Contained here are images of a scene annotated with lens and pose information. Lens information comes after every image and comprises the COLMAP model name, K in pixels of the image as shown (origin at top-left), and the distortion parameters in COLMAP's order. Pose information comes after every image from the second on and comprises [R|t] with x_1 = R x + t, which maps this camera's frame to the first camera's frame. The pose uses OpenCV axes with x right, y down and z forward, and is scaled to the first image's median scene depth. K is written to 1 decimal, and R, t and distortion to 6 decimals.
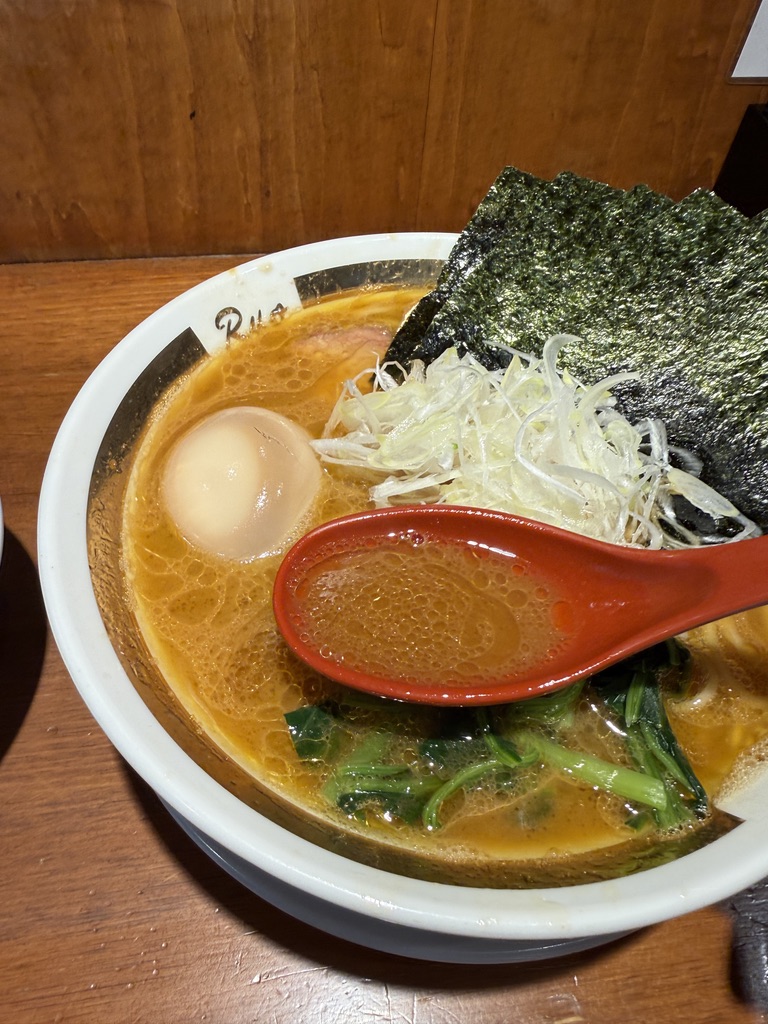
lens RADIAL K [[726.7, 0, 387.2], [0, 726.7, 520.8], [0, 0, 1]] dist [-0.038992, 0.038500]
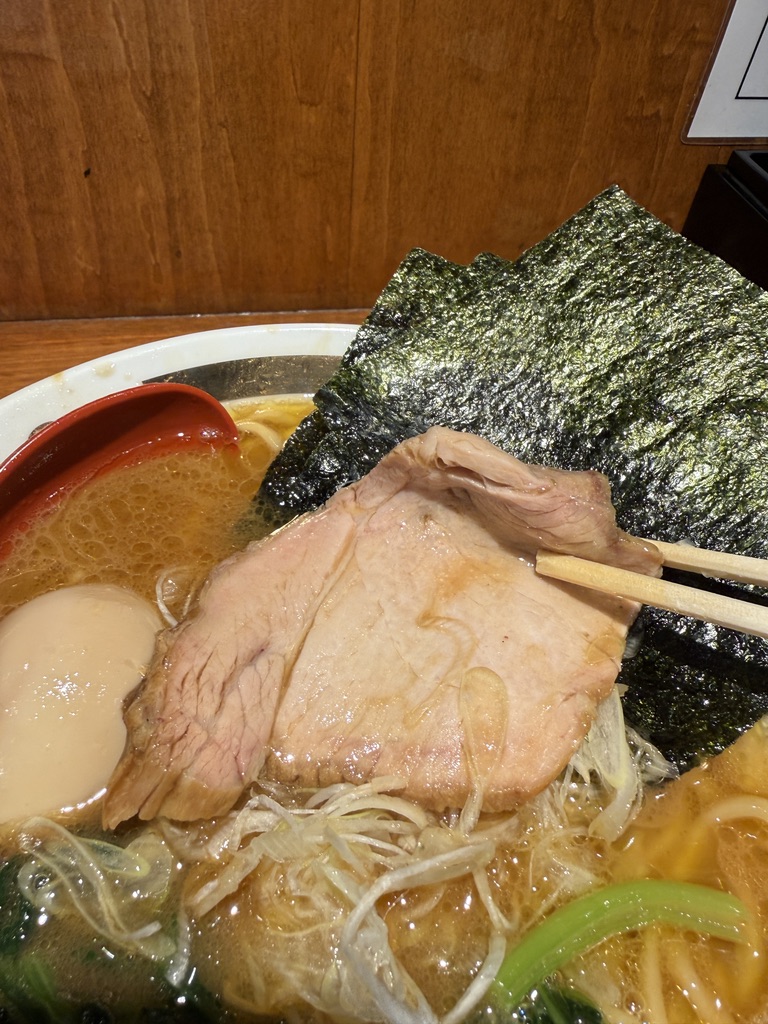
lens RADIAL K [[723.0, 0, 379.3], [0, 723.0, 438.7], [0, 0, 1]] dist [-0.007886, 0.004325]
pose [[0.999947, 0.006600, 0.007947, 0.088460], [-0.005546, 0.992015, -0.125998, -0.127260], [-0.008715, 0.125947, 0.991999, 0.152202]]
